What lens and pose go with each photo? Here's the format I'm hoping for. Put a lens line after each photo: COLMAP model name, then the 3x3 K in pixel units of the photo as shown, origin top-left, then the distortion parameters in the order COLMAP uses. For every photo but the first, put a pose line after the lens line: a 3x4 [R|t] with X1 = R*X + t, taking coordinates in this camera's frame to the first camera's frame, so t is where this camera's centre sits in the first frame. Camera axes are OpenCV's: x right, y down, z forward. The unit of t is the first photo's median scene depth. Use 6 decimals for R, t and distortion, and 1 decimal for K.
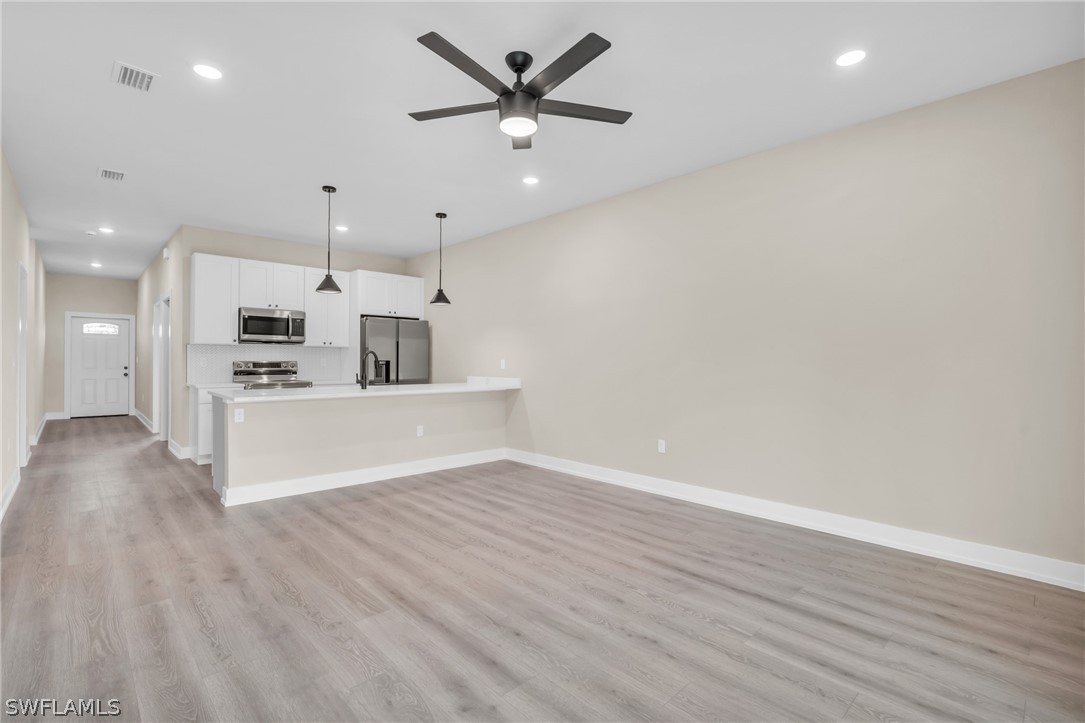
lens RADIAL K [[489.2, 0, 540.5], [0, 489.2, 360.8], [0, 0, 1]] dist [-0.009023, 0.003744]
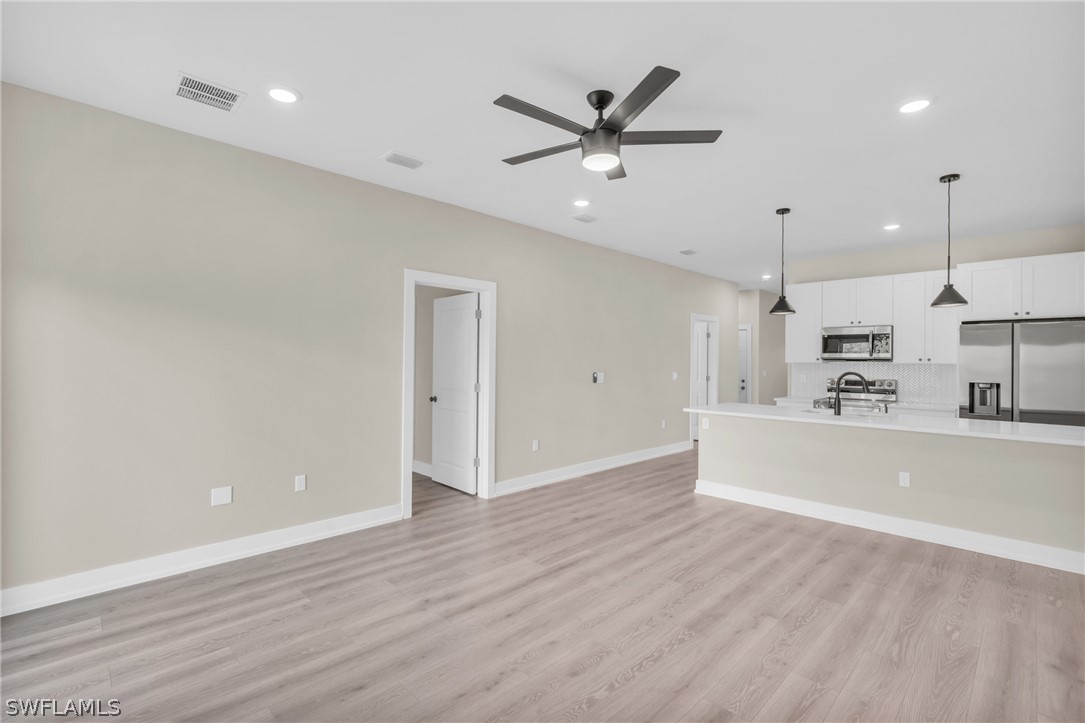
lens RADIAL K [[489.2, 0, 552.2], [0, 489.2, 359.3], [0, 0, 1]] dist [-0.009023, 0.003744]
pose [[0.042571, -0.009987, -0.999044, 0.643339], [-0.010721, 0.999888, -0.010452, -0.036633], [0.999036, 0.011156, 0.042460, 0.571214]]
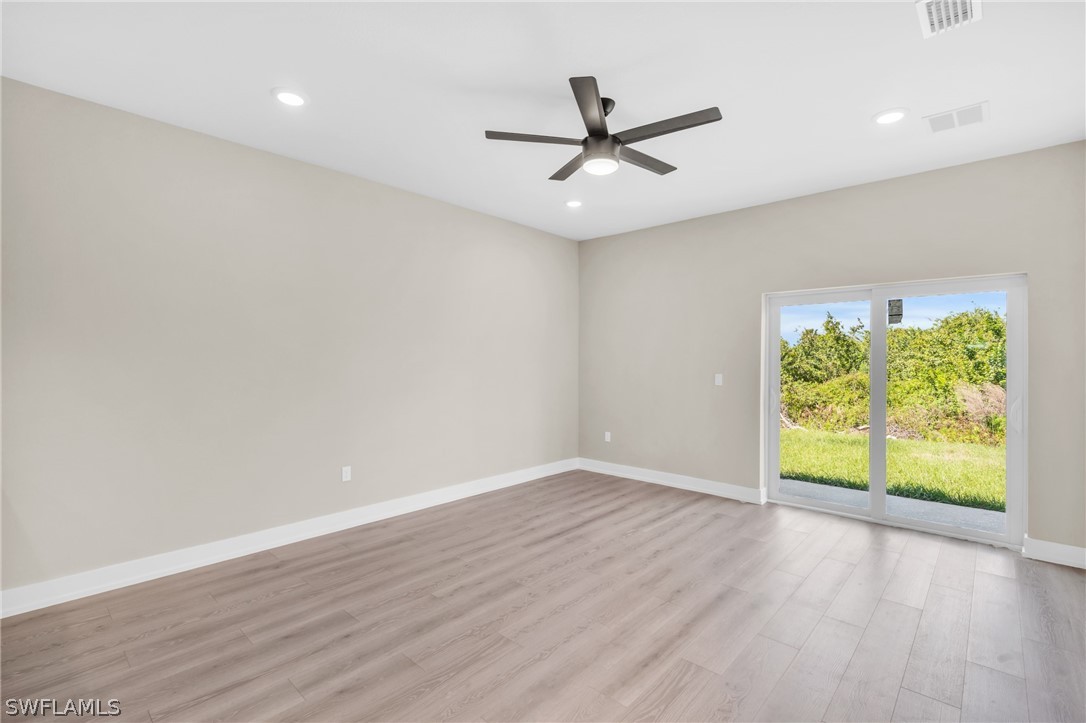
lens RADIAL K [[489.6, 0, 532.6], [0, 489.6, 359.6], [0, 0, 1]] dist [-0.009023, 0.003744]
pose [[-0.048702, -0.007805, 0.998783, -0.737451], [-0.000880, 0.999969, 0.007771, -0.044906], [-0.998813, -0.000500, -0.048708, 0.797283]]
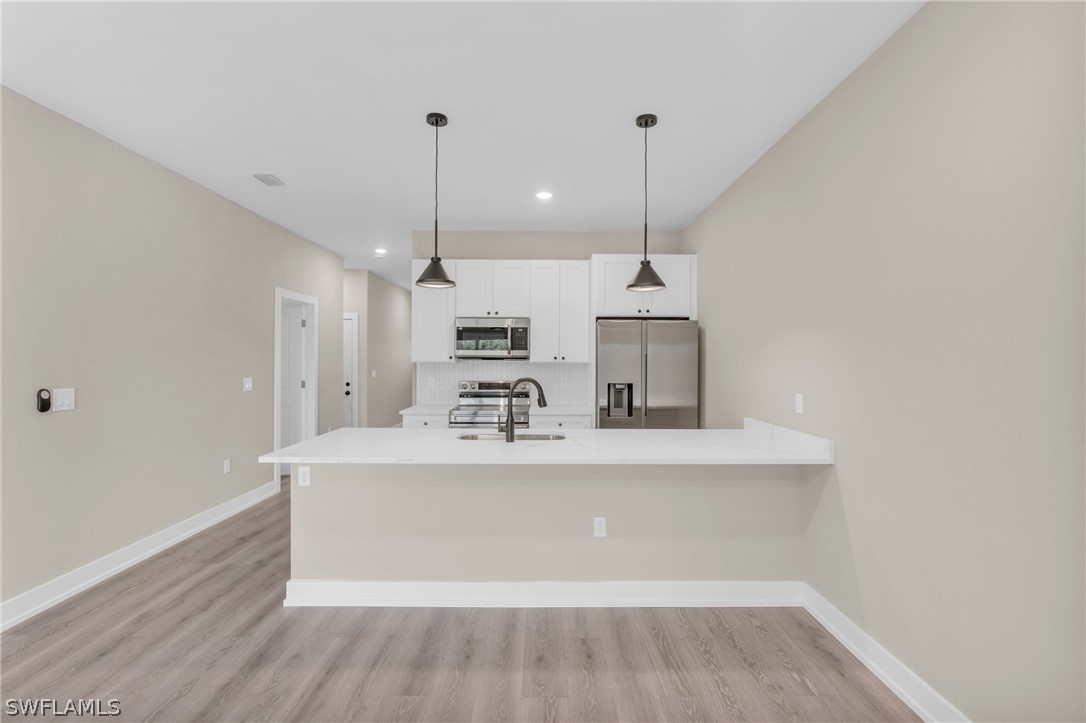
lens RADIAL K [[489.6, 0, 538.4], [0, 489.6, 361.1], [0, 0, 1]] dist [-0.009023, 0.003744]
pose [[0.725013, -0.000775, -0.688734, 0.103070], [-0.001291, 0.999996, -0.002485, -0.051374], [0.688734, 0.002691, 0.725009, 0.752098]]
